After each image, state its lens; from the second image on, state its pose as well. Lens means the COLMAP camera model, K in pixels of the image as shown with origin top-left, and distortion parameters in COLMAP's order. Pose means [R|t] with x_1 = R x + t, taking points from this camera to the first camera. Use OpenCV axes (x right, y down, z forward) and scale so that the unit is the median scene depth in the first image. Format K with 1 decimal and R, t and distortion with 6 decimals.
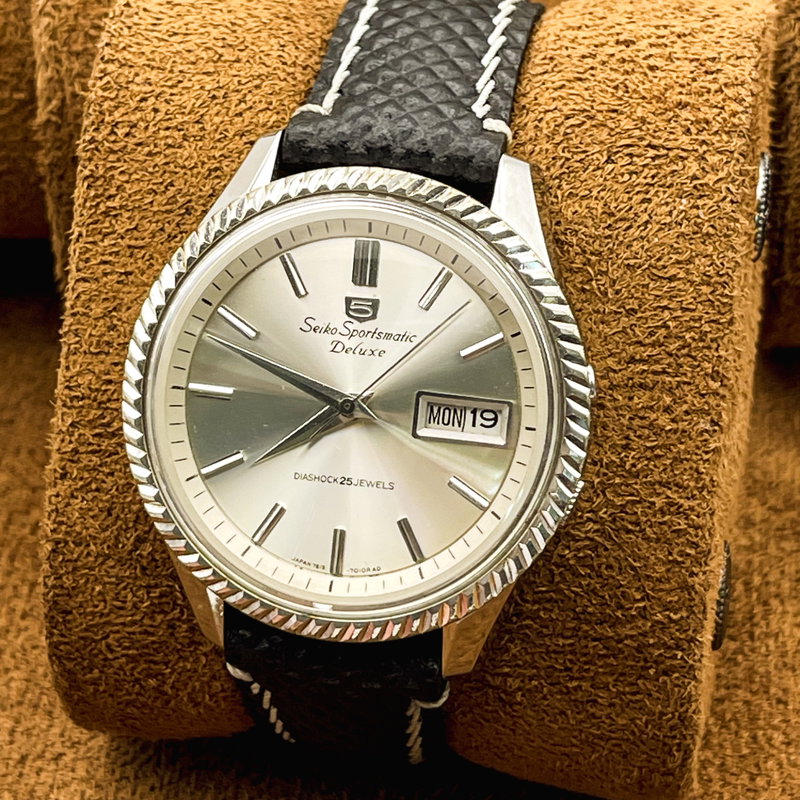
lens RADIAL K [[2647.7, 0, 363.0], [0, 2647.7, 422.1], [0, 0, 1]] dist [0.056102, -0.887966]
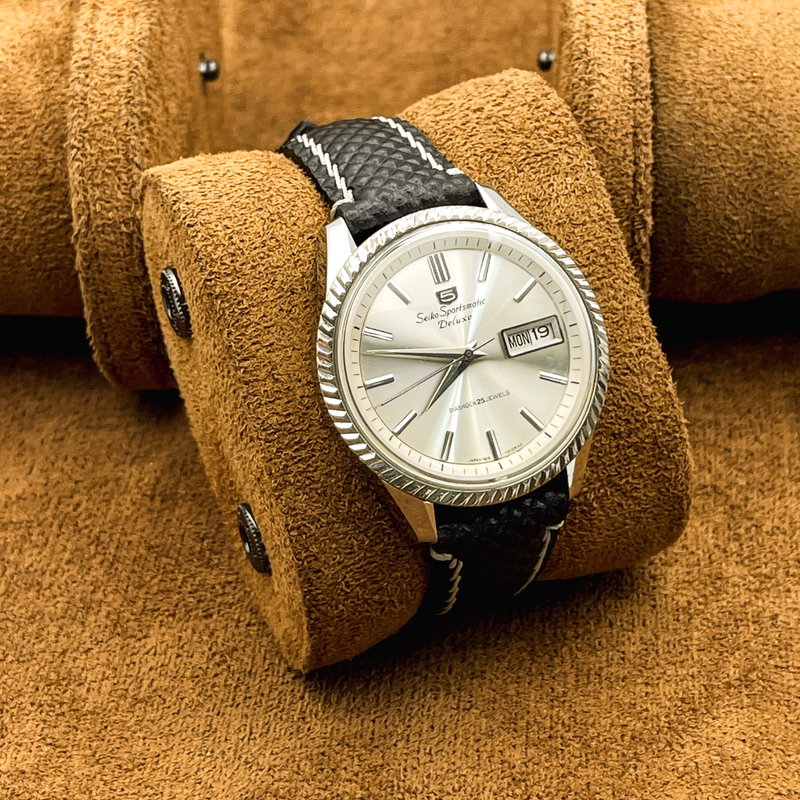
lens RADIAL K [[2030.9, 0, 343.9], [0, 2030.9, 398.8], [0, 0, 1]] dist [0.032949, -0.096233]
pose [[0.845021, -0.347992, 0.406006, -0.548940], [0.397528, 0.916641, -0.041714, 0.038007], [-0.357646, 0.196648, 0.912918, -0.066823]]
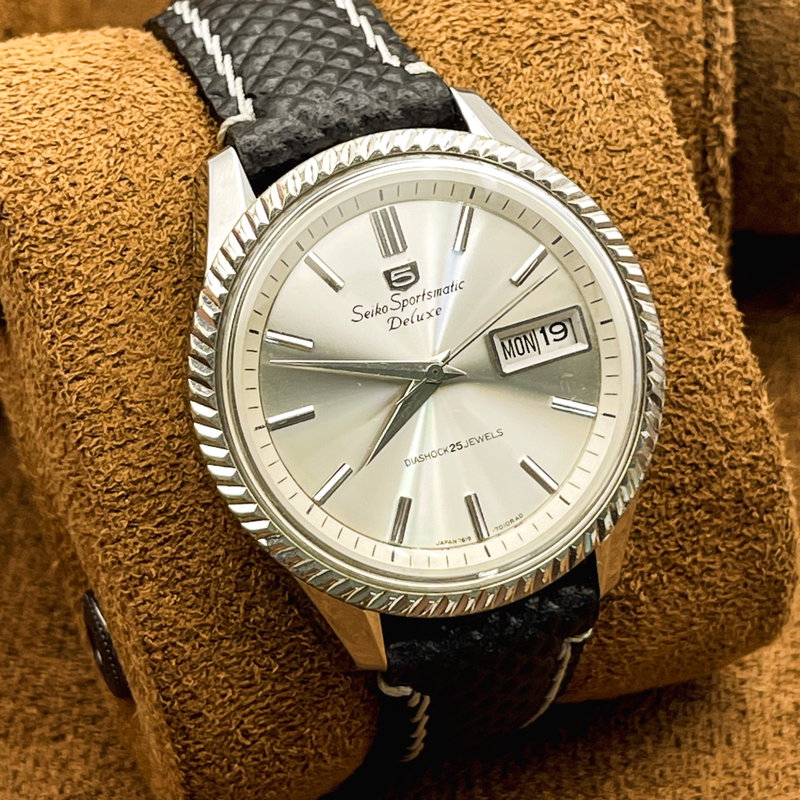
lens RADIAL K [[2647.7, 0, 363.0], [0, 2647.7, 422.1], [0, 0, 1]] dist [0.056102, -0.887966]
pose [[0.845597, -0.375919, 0.379014, -0.390774], [0.399387, 0.916604, 0.018069, -0.016845], [-0.354198, 0.136094, 0.925215, 0.108809]]
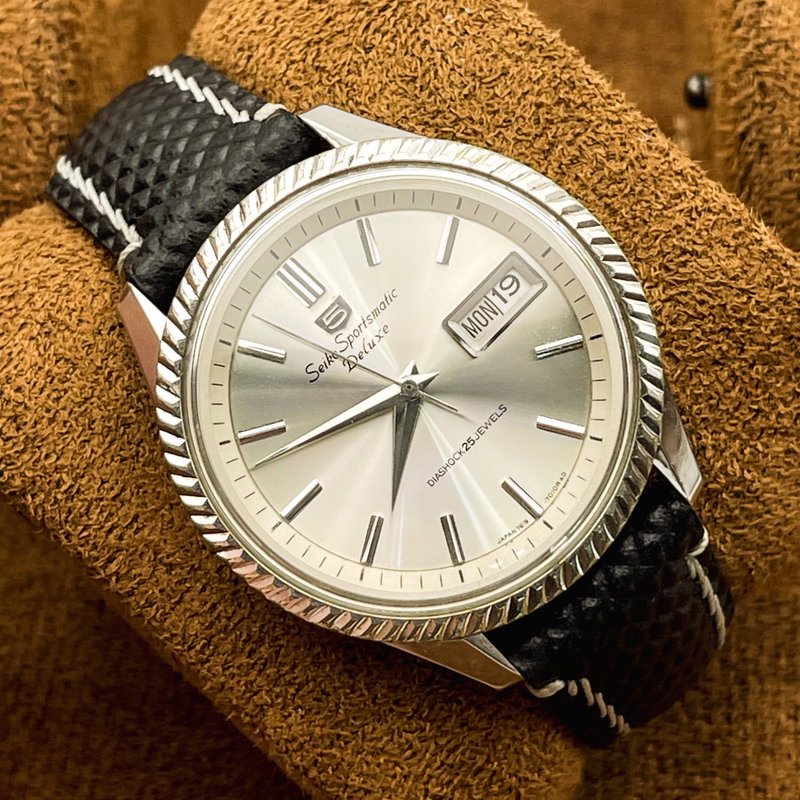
lens RADIAL K [[2647.7, 0, 363.0], [0, 2647.7, 422.1], [0, 0, 1]] dist [0.056102, -0.887966]
pose [[0.616901, -0.755066, 0.222058, -0.225899], [0.783917, 0.614603, -0.087962, 0.068945], [-0.070060, 0.228339, 0.971058, 0.089831]]
